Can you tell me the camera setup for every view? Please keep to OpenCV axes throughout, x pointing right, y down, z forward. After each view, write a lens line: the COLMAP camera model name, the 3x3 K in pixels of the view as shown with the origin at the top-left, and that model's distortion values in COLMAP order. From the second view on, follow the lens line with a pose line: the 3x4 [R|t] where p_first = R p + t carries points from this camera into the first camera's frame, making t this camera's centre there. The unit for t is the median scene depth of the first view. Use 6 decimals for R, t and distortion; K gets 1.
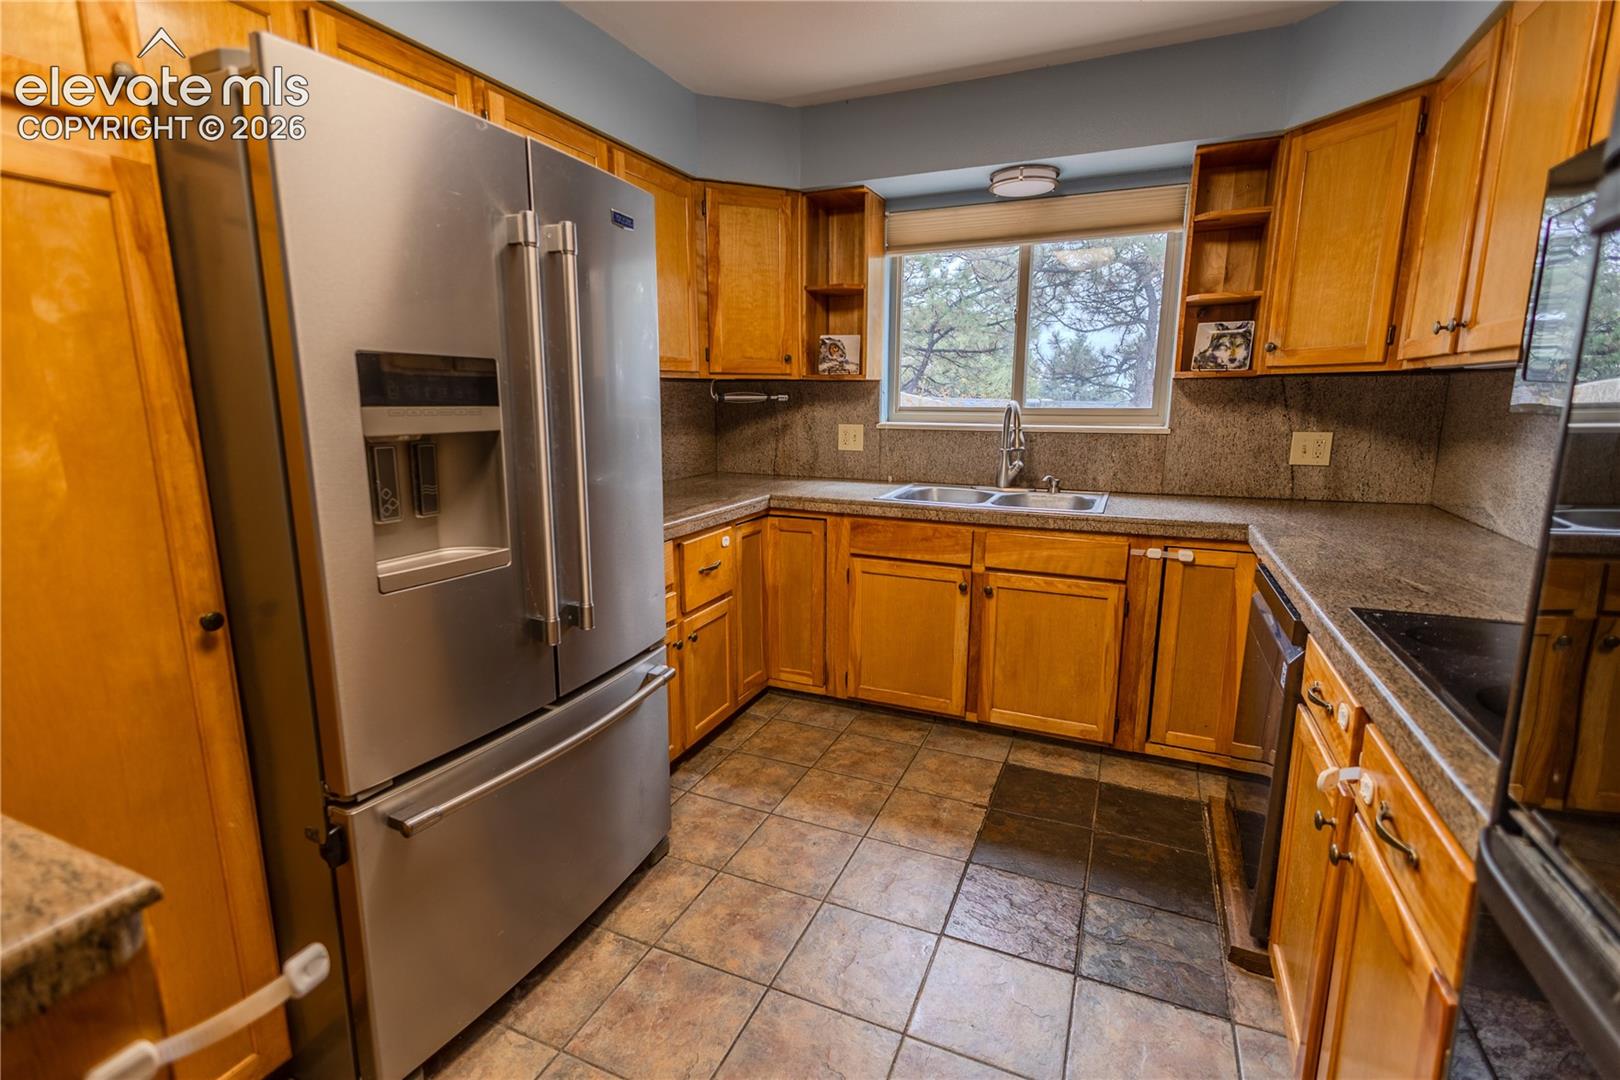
lens RADIAL K [[751.0, 0, 807.2], [0, 751.0, 539.4], [0, 0, 1]] dist [0.009897, 0.000410]
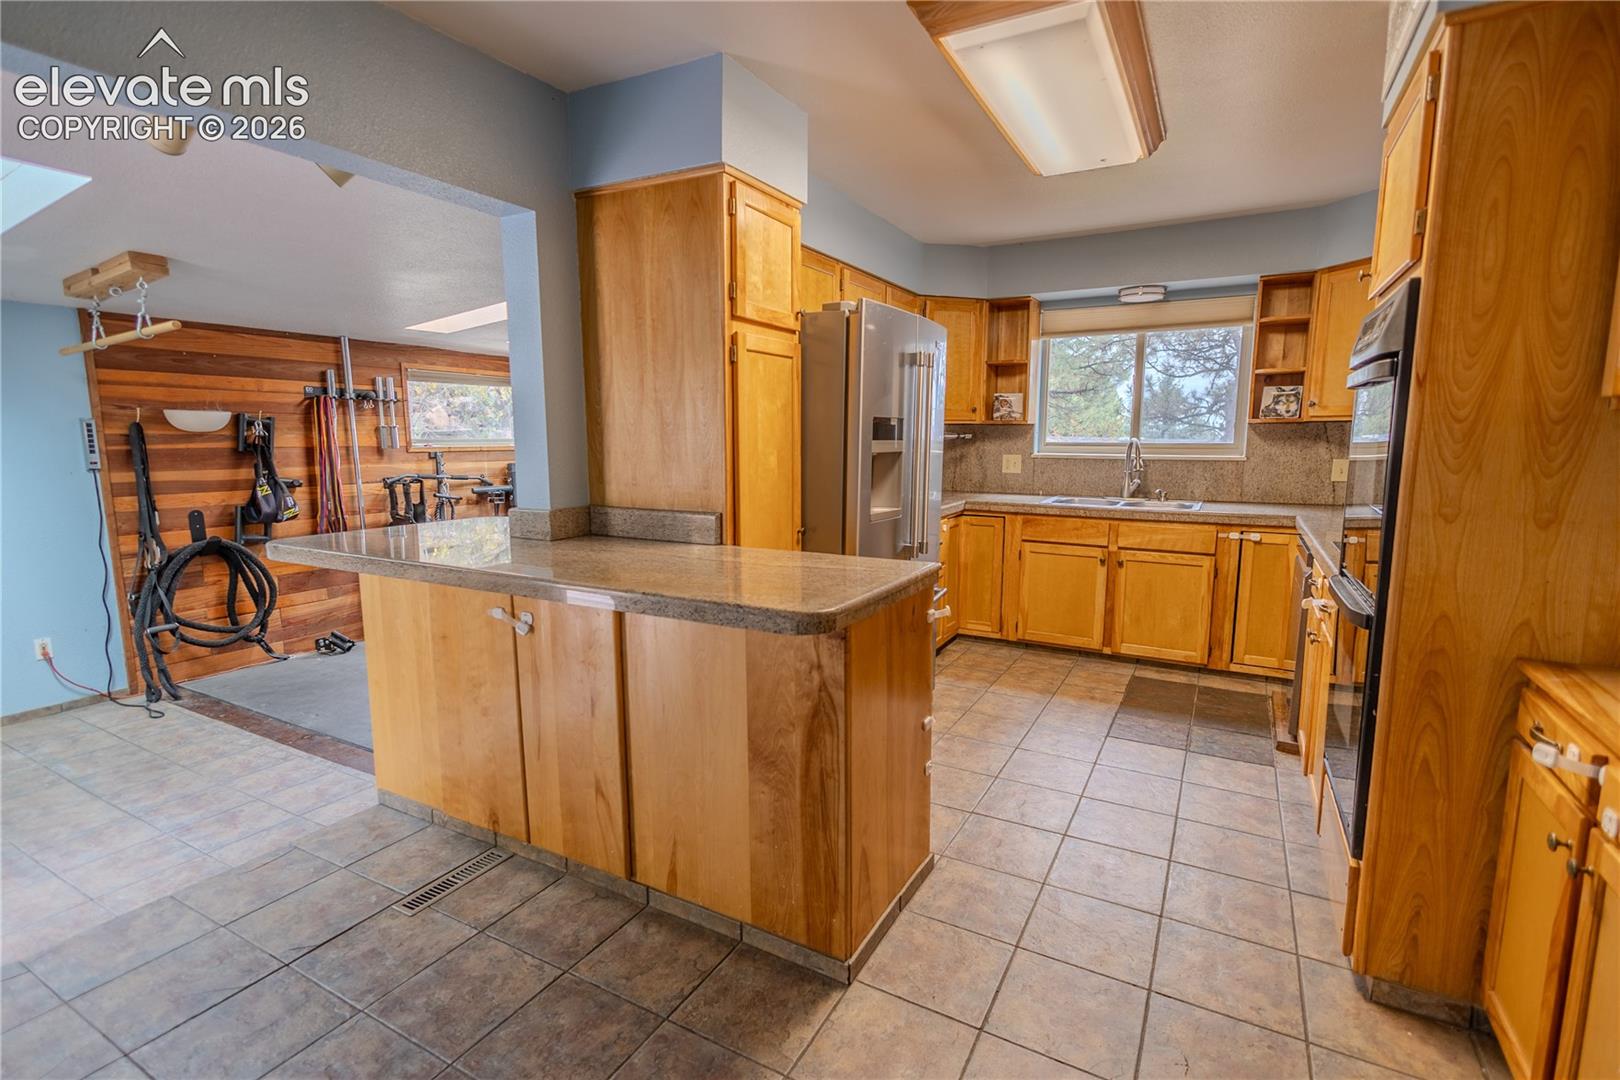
lens RADIAL K [[751.0, 0, 815.1], [0, 751.0, 537.8], [0, 0, 1]] dist [0.009897, 0.000410]
pose [[0.995714, 0.012649, -0.091614, -0.228004], [-0.017365, 0.998555, -0.050858, 0.104096], [0.090838, 0.052231, 0.994495, -0.553488]]
